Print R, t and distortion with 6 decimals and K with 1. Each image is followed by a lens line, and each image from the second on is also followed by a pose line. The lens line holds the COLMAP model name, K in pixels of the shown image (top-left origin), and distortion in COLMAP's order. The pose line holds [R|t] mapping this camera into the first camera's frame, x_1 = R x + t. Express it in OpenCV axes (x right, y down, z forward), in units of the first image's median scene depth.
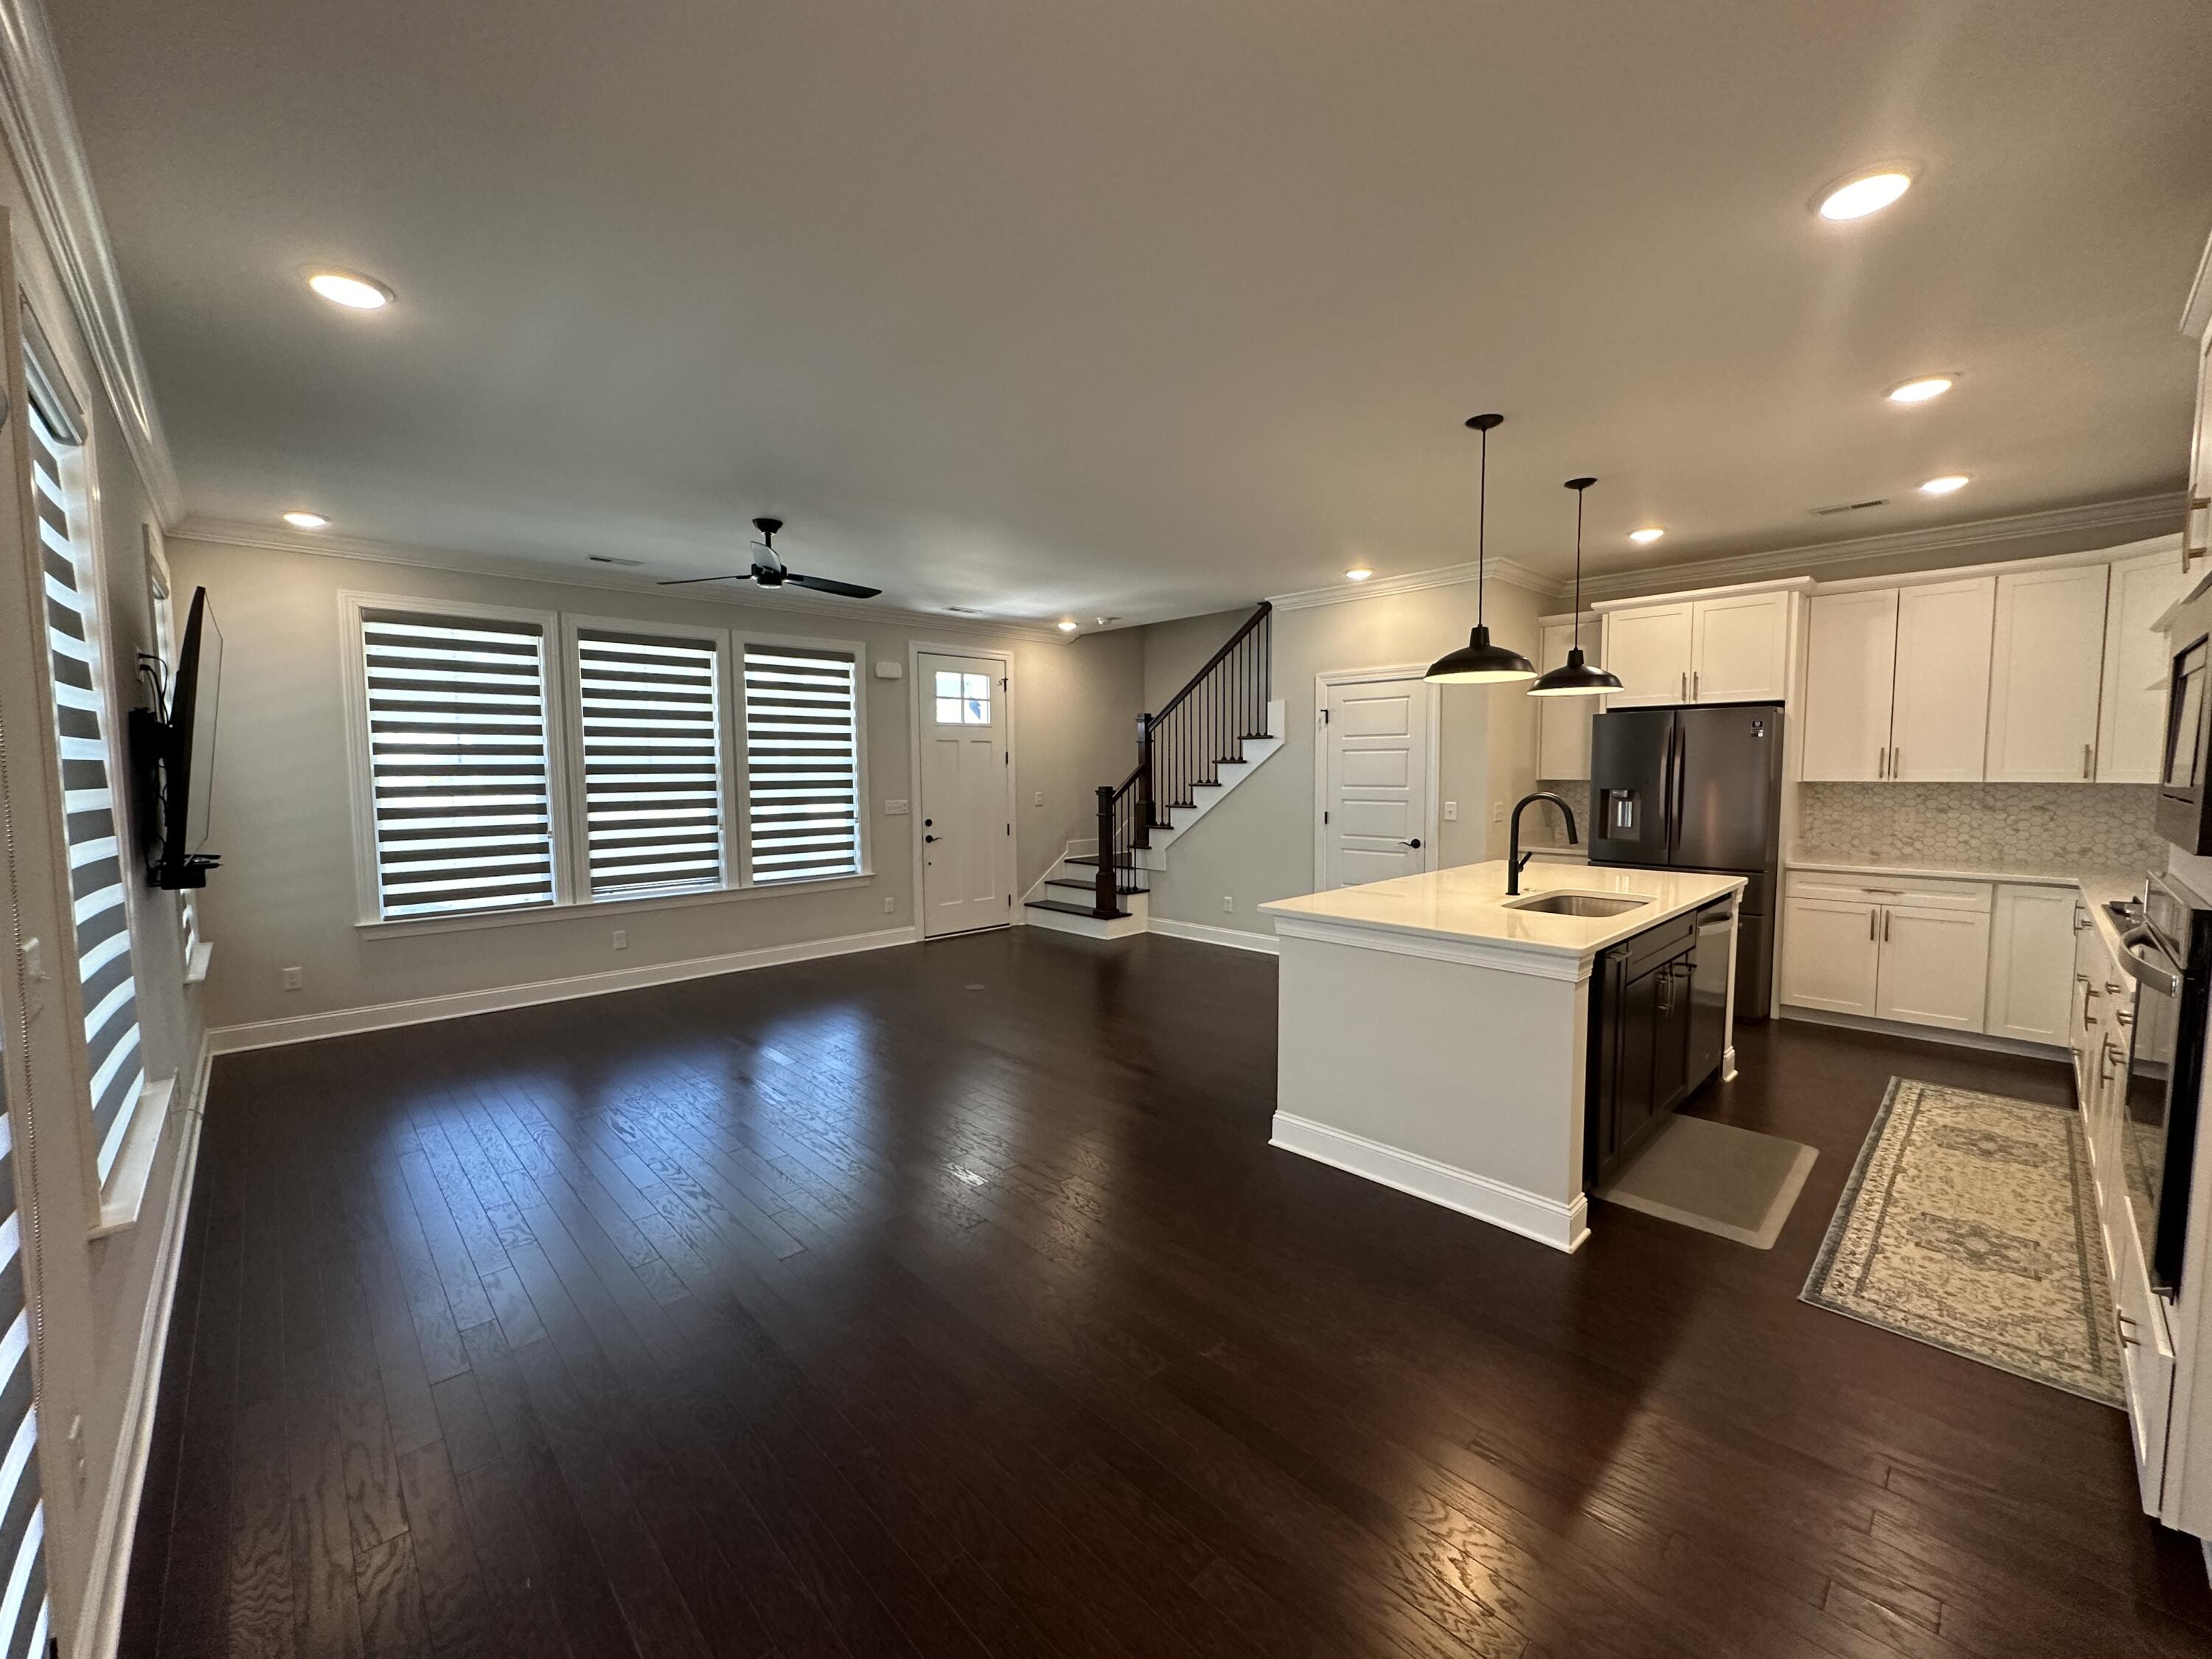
lens RADIAL K [[883.4, 0, 1097.0], [0, 883.4, 831.1], [0, 0, 1]] dist [0.000234, 0.000918]
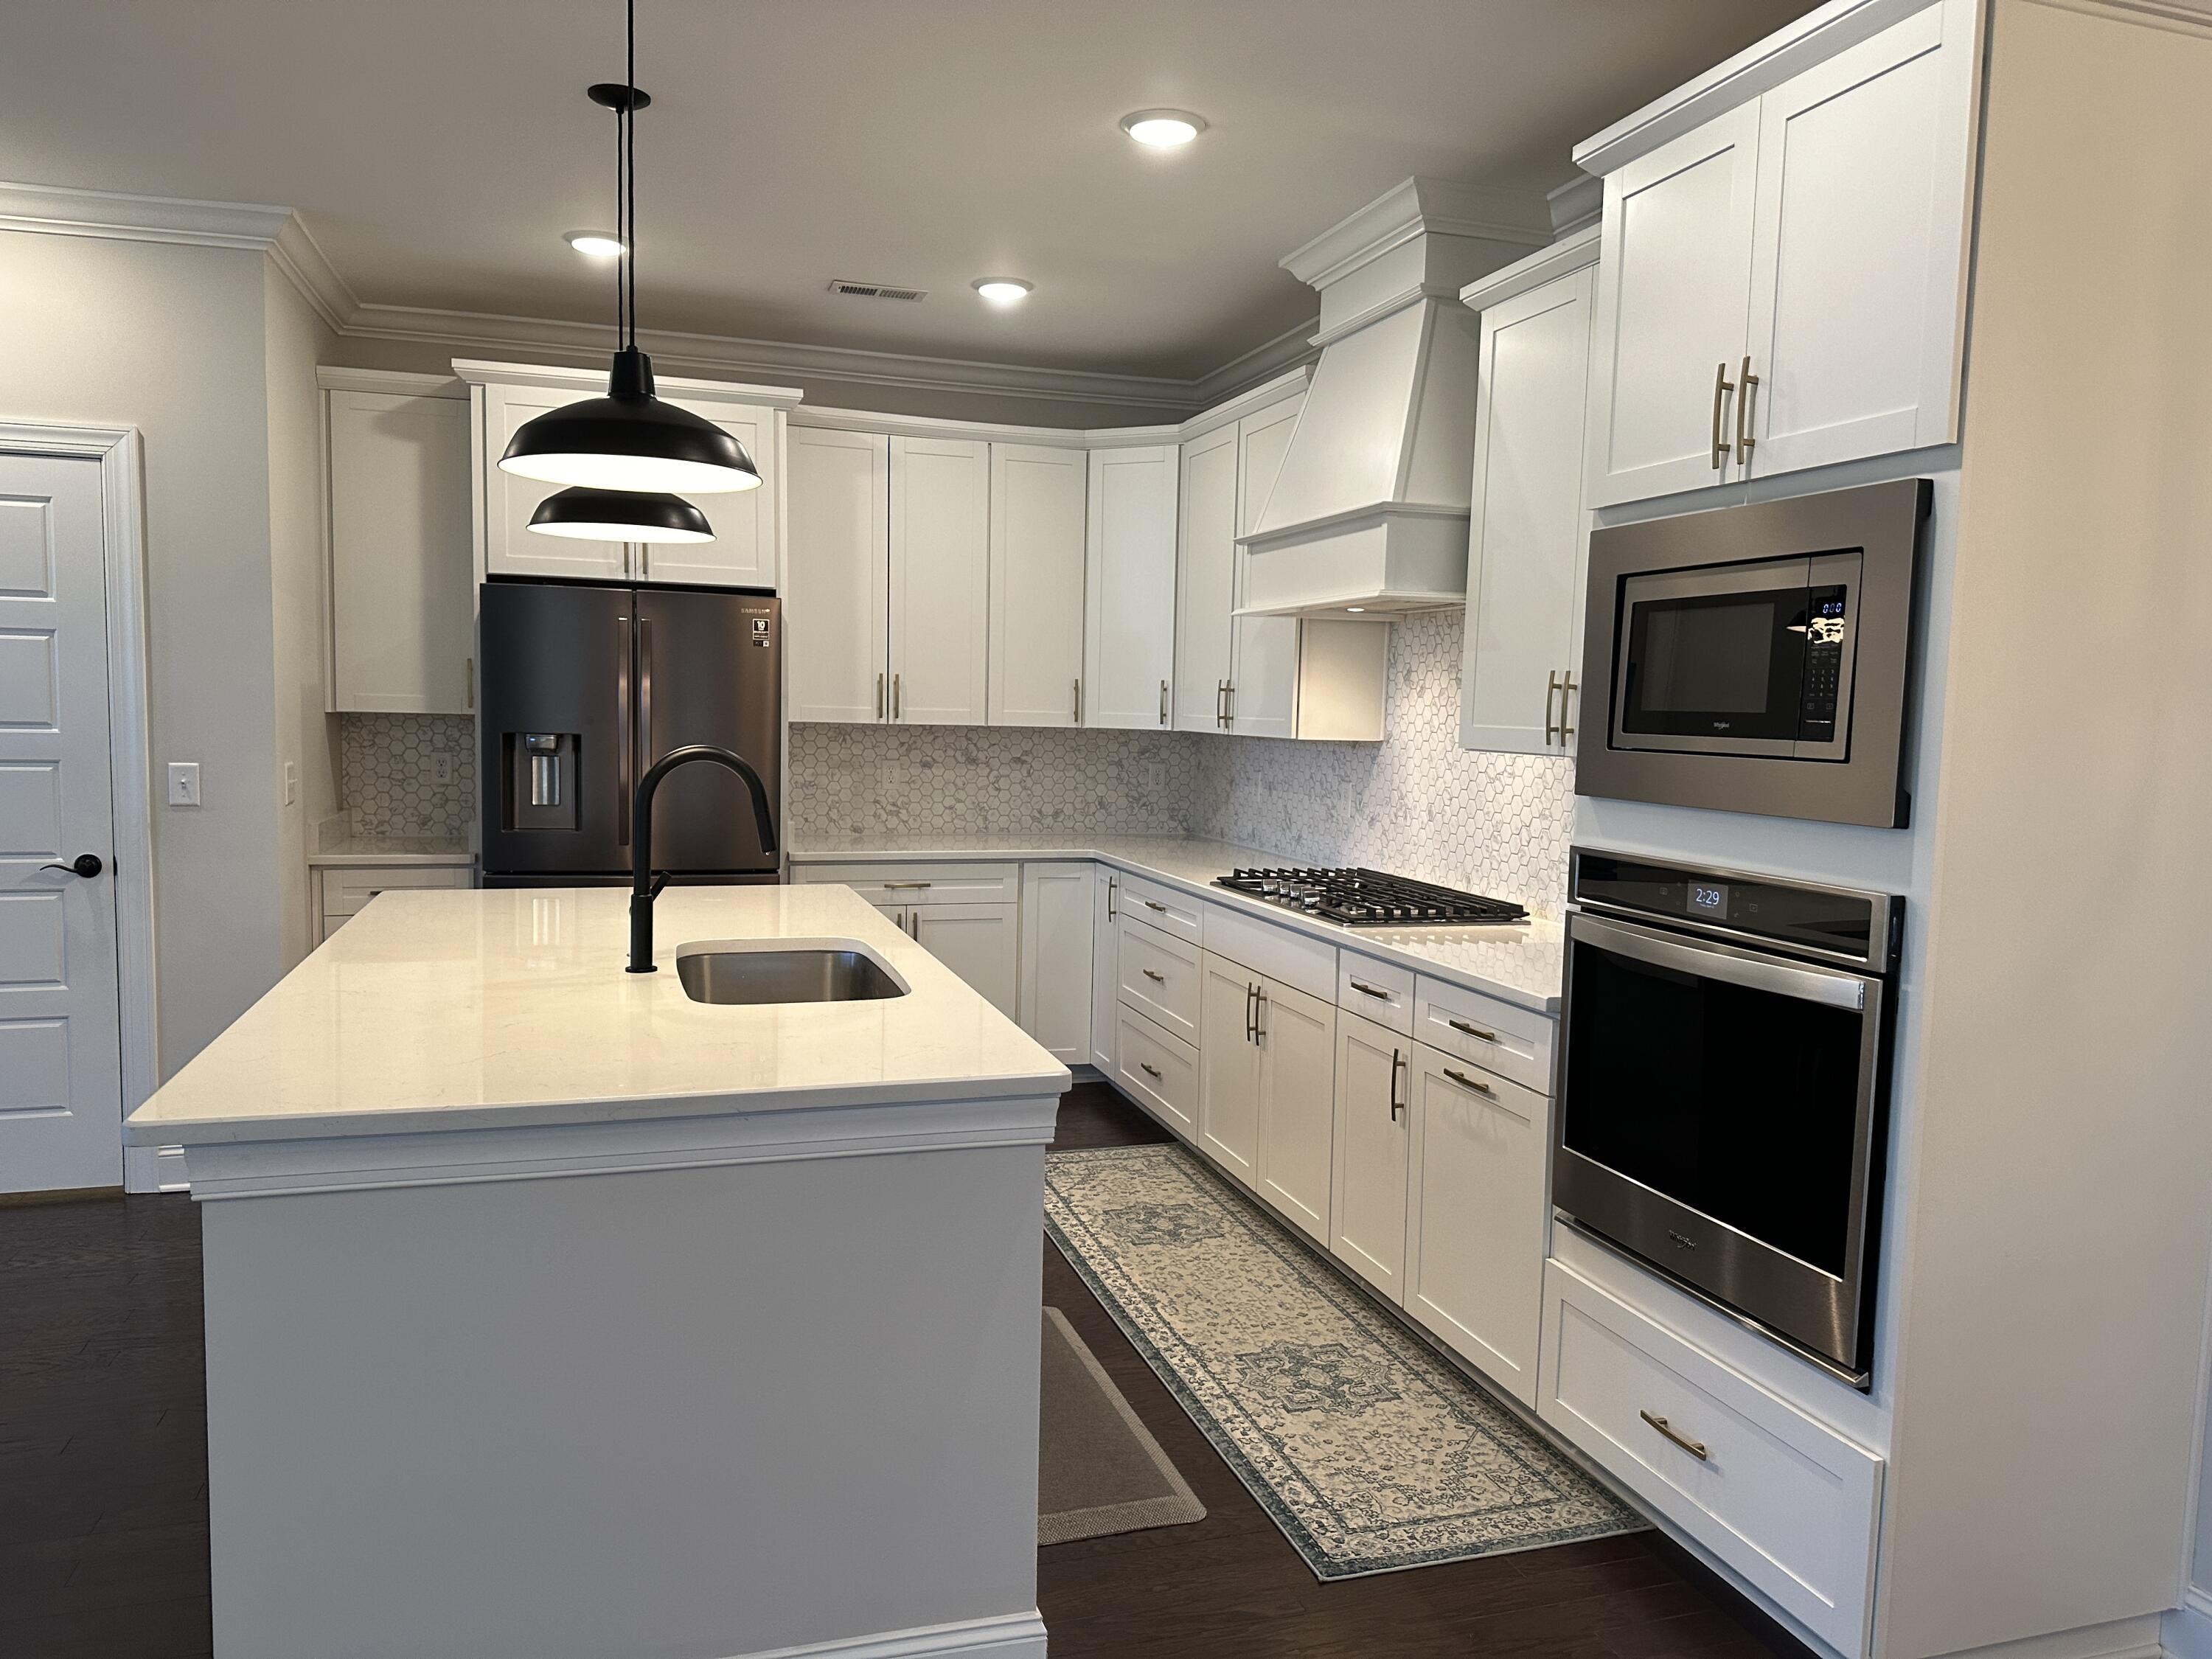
lens RADIAL K [[1546.9, 0, 1111.8], [0, 1546.9, 842.7], [0, 0, 1]] dist [0.050513, -0.036619]
pose [[0.436895, -0.062567, 0.897334, -0.098370], [0.038190, 0.997969, 0.050990, -0.018516], [-0.898702, 0.011992, 0.438397, 0.323100]]
